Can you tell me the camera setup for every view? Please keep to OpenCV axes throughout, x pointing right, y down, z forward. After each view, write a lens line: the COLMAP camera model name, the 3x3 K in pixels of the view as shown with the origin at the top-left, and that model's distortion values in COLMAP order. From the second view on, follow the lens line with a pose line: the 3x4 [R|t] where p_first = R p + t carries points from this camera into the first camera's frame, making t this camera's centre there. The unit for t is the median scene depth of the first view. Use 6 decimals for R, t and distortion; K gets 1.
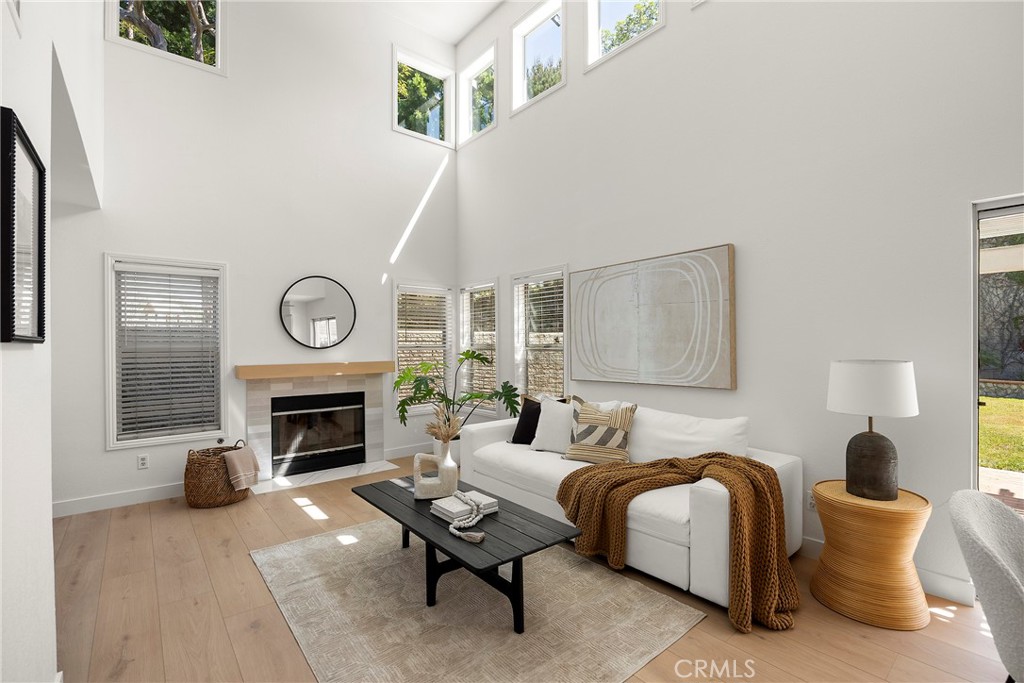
lens RADIAL K [[451.3, 0, 515.9], [0, 451.3, 342.6], [0, 0, 1]] dist [0.000719, 0.000030]
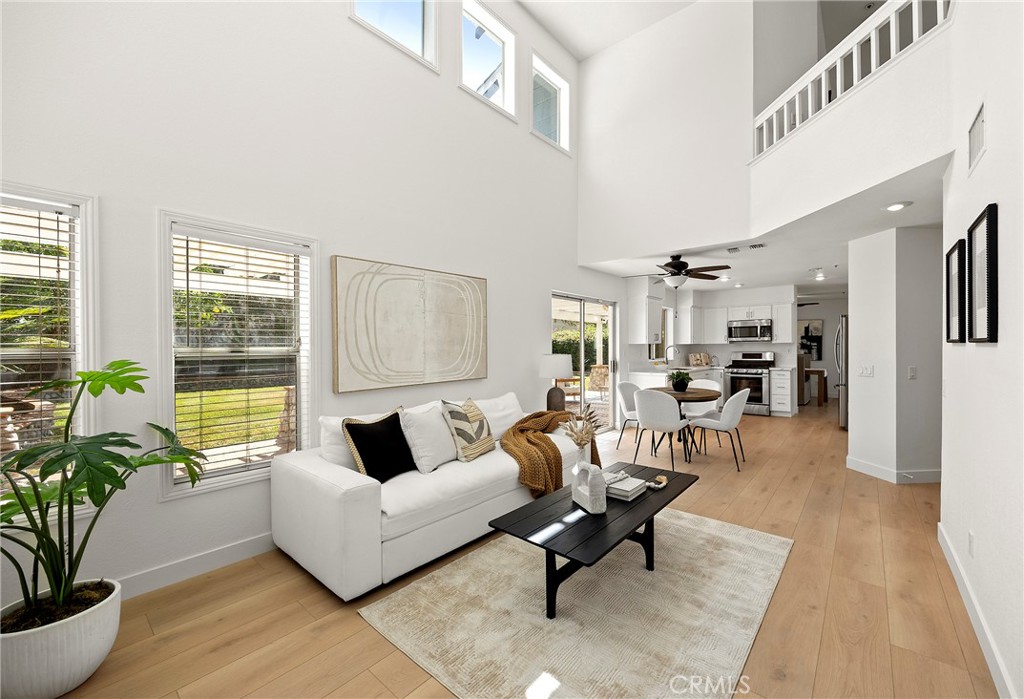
lens RADIAL K [[416.7, 0, 515.8], [0, 416.7, 350.7], [0, 0, 1]] dist [-0.000639, -0.000033]
pose [[-0.164070, 0.000756, 0.986448, -0.763972], [0.002758, 0.999996, -0.000307, 0.013424], [-0.986445, 0.002670, -0.164071, 0.976023]]
